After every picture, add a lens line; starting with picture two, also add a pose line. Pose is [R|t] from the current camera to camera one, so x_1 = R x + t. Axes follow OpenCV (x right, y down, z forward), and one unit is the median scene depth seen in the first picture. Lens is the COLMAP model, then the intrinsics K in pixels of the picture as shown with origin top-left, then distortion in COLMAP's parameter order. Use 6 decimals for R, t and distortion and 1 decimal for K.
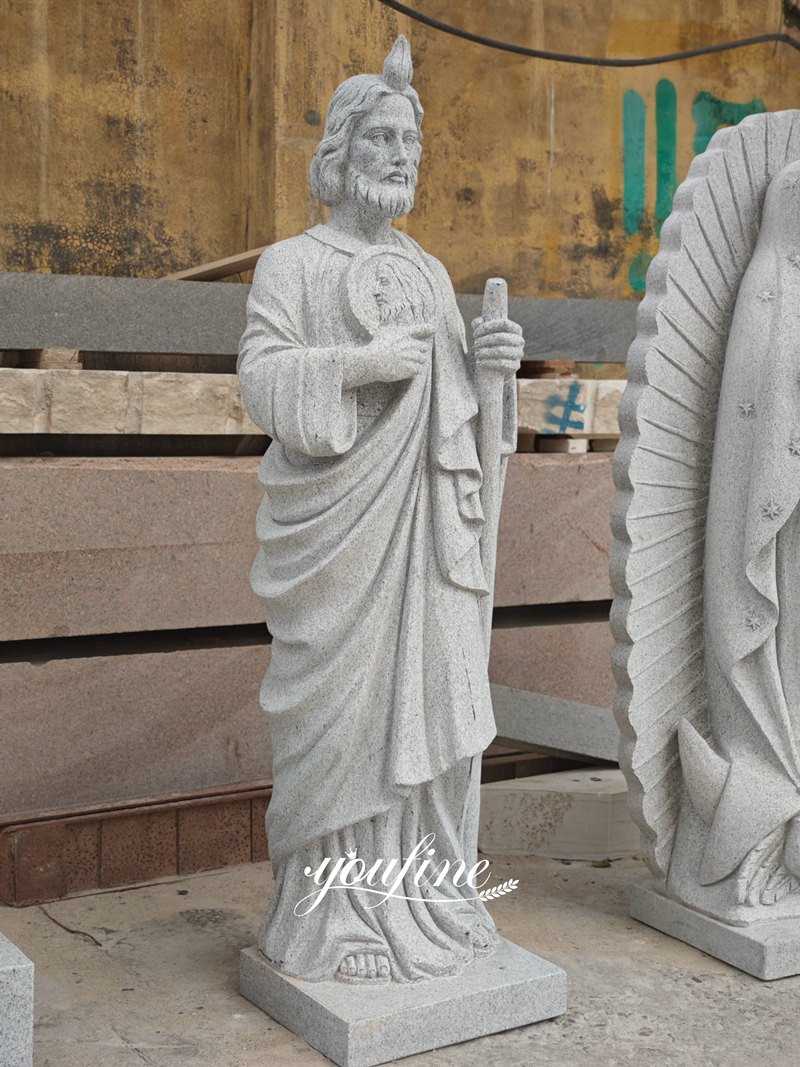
lens RADIAL K [[1453.7, 0, 400.0], [0, 1453.7, 533.5], [0, 0, 1]] dist [0.271281, -1.027546]
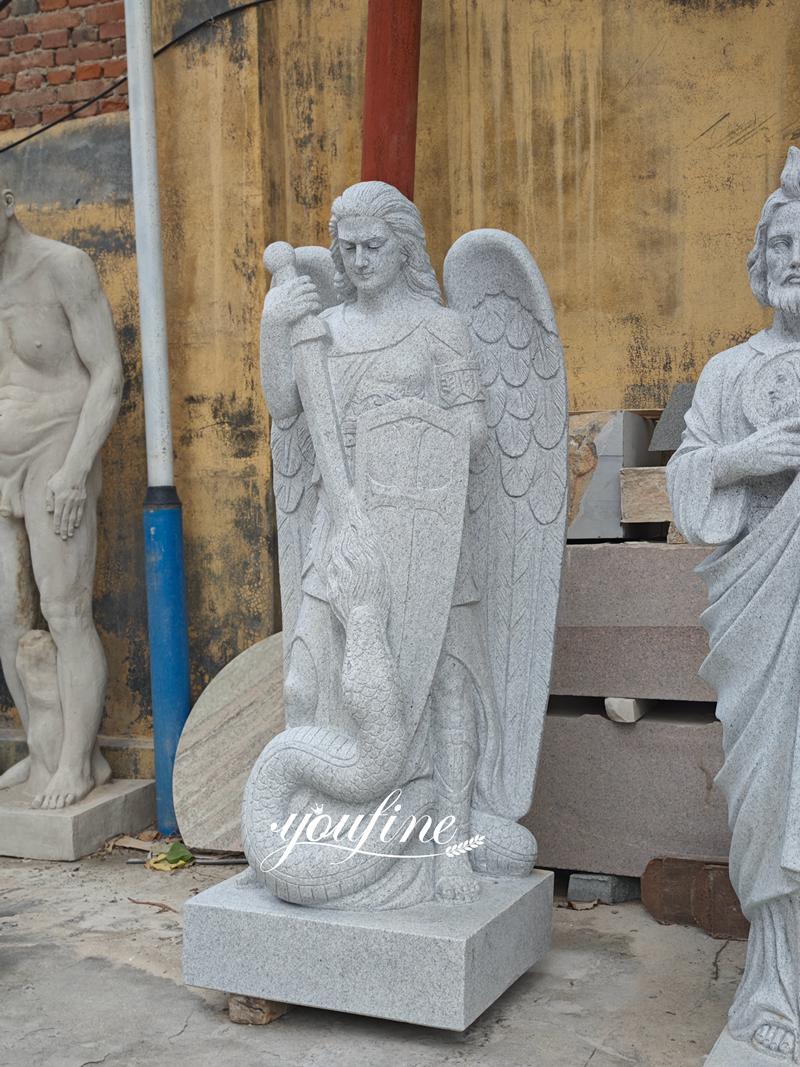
lens RADIAL K [[1453.7, 0, 400.0], [0, 1453.7, 533.5], [0, 0, 1]] dist [0.271281, -1.027546]
pose [[0.570940, -0.003553, -0.820984, 0.434183], [-0.032182, 0.999125, -0.026704, -0.015757], [0.820361, 0.041667, 0.570326, 0.113511]]
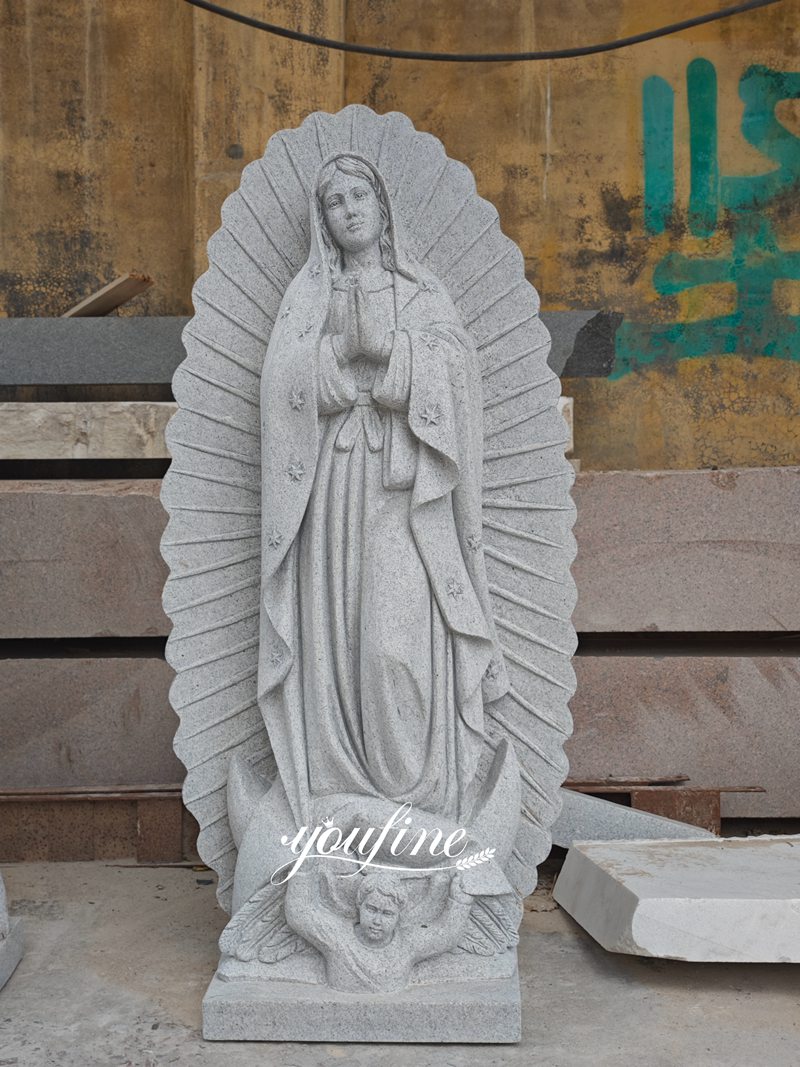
lens RADIAL K [[1453.7, 0, 400.0], [0, 1453.7, 533.5], [0, 0, 1]] dist [0.271281, -1.027546]
pose [[0.875089, 0.017825, -0.483633, 0.560149], [-0.024140, 0.999685, -0.006835, -0.010770], [0.483359, 0.017657, 0.875244, 0.162334]]
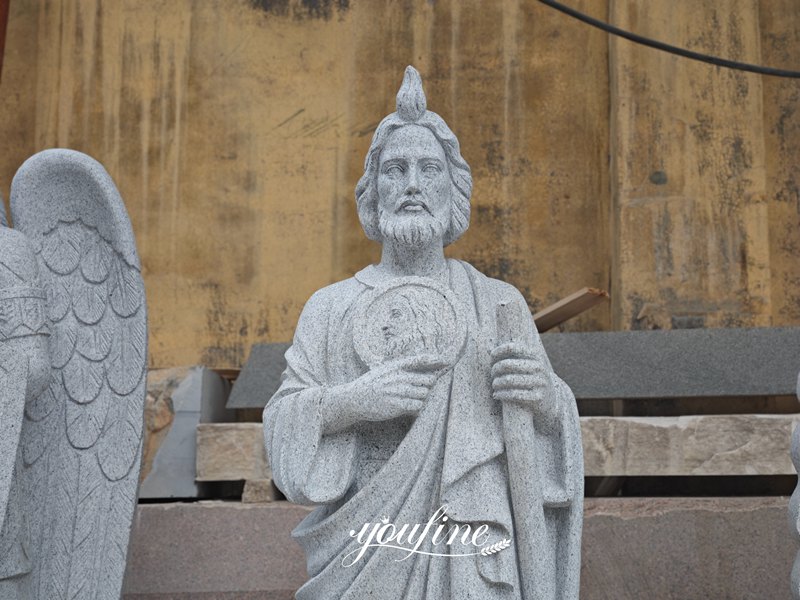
lens RADIAL K [[1090.0, 0, 403.6], [0, 1090.0, 300.1], [0, 0, 1]] dist [0.271281, -1.027546]
pose [[0.817751, -0.098908, -0.567011, 0.242057], [-0.027735, 0.977208, -0.210463, -0.021444], [0.574904, 0.187832, 0.796370, 0.278756]]
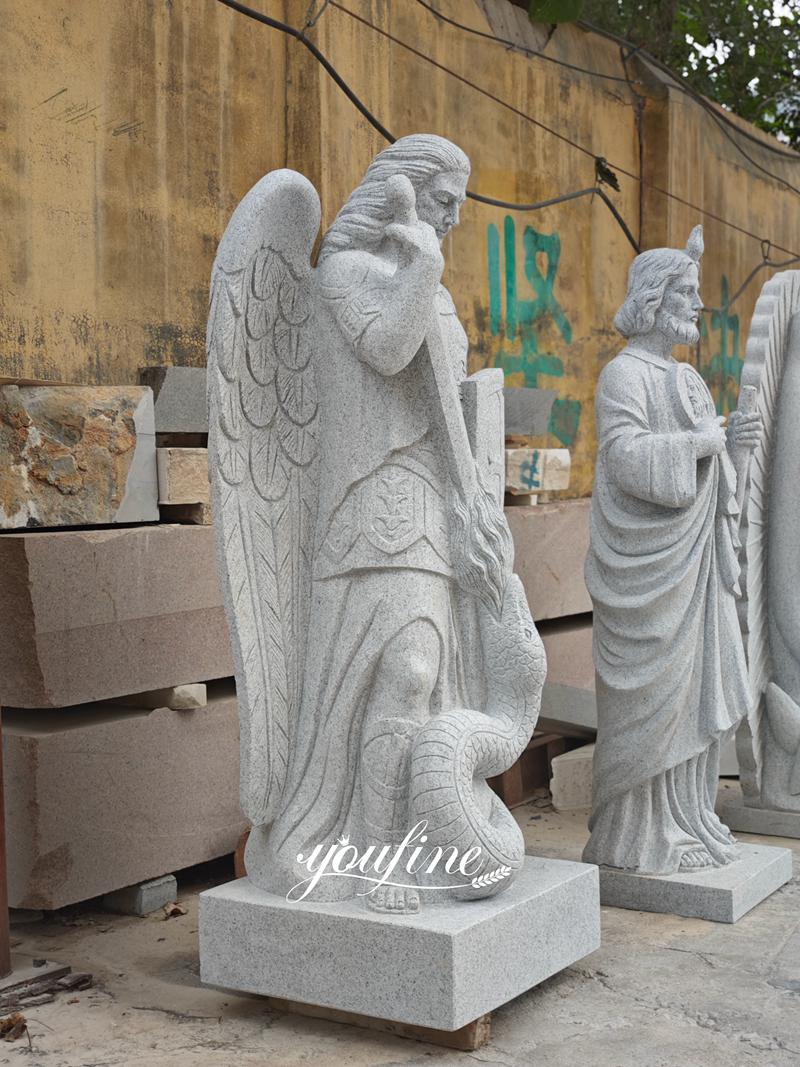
lens RADIAL K [[1453.7, 0, 400.0], [0, 1453.7, 533.5], [0, 0, 1]] dist [0.271281, -1.027546]
pose [[0.902177, -0.037358, 0.429745, -0.569834], [0.054437, 0.998138, -0.027514, -0.000976], [-0.427917, 0.048217, 0.902531, -0.124103]]
